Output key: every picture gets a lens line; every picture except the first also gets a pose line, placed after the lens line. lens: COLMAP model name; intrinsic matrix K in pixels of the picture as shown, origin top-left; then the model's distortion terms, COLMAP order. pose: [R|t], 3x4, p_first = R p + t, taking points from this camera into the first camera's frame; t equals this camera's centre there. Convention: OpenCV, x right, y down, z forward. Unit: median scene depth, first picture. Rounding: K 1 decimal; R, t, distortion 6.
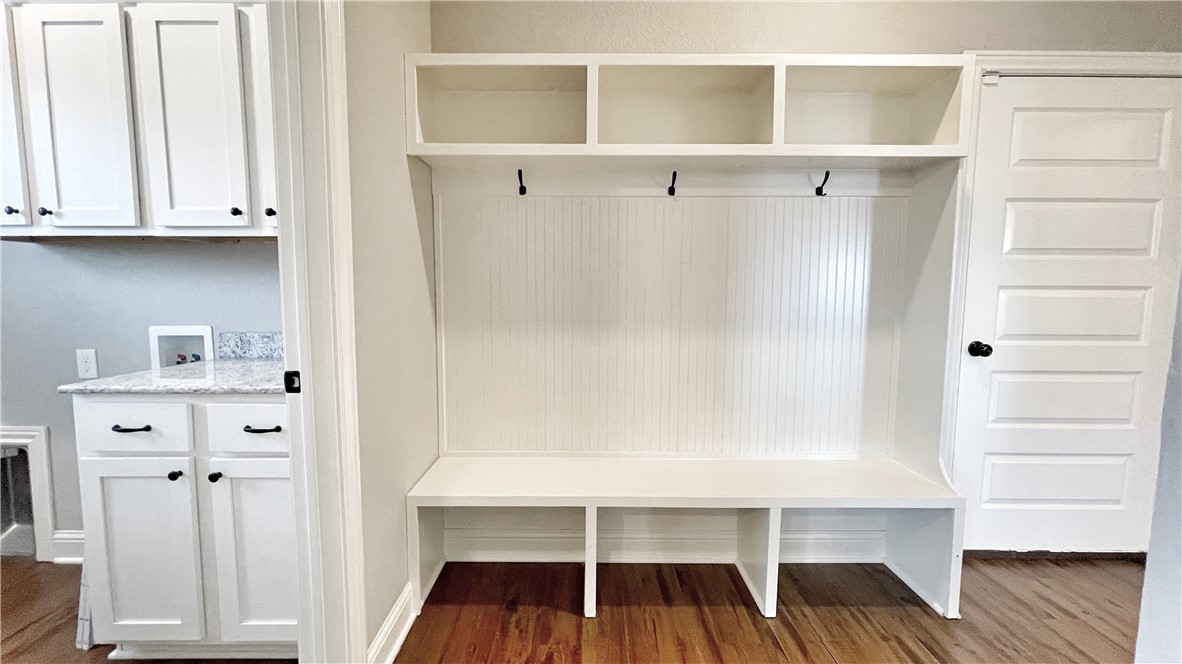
lens RADIAL K [[476.4, 0, 579.0], [0, 476.4, 329.7], [0, 0, 1]] dist [0.001005, -0.000080]
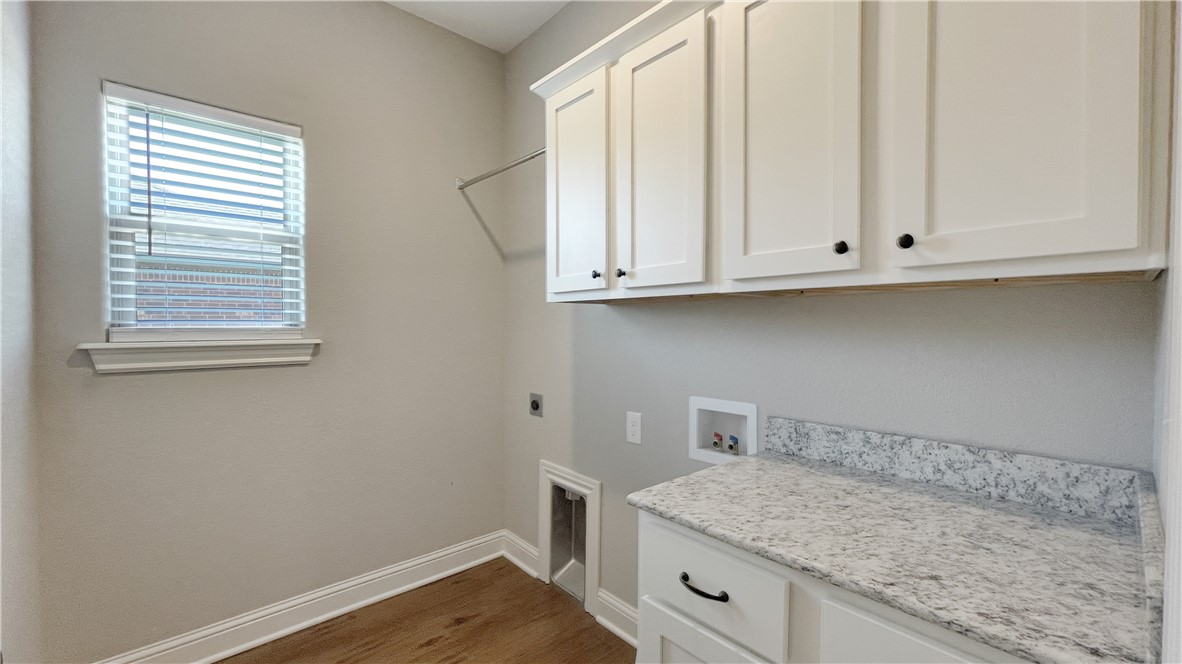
lens RADIAL K [[476.4, 0, 590.9], [0, 476.4, 324.9], [0, 0, 1]] dist [0.001005, -0.000080]
pose [[0.665985, -0.000552, -0.745965, -0.430093], [-0.065901, 0.996046, -0.059572, -0.081404], [0.743049, 0.088834, 0.663315, 0.324942]]
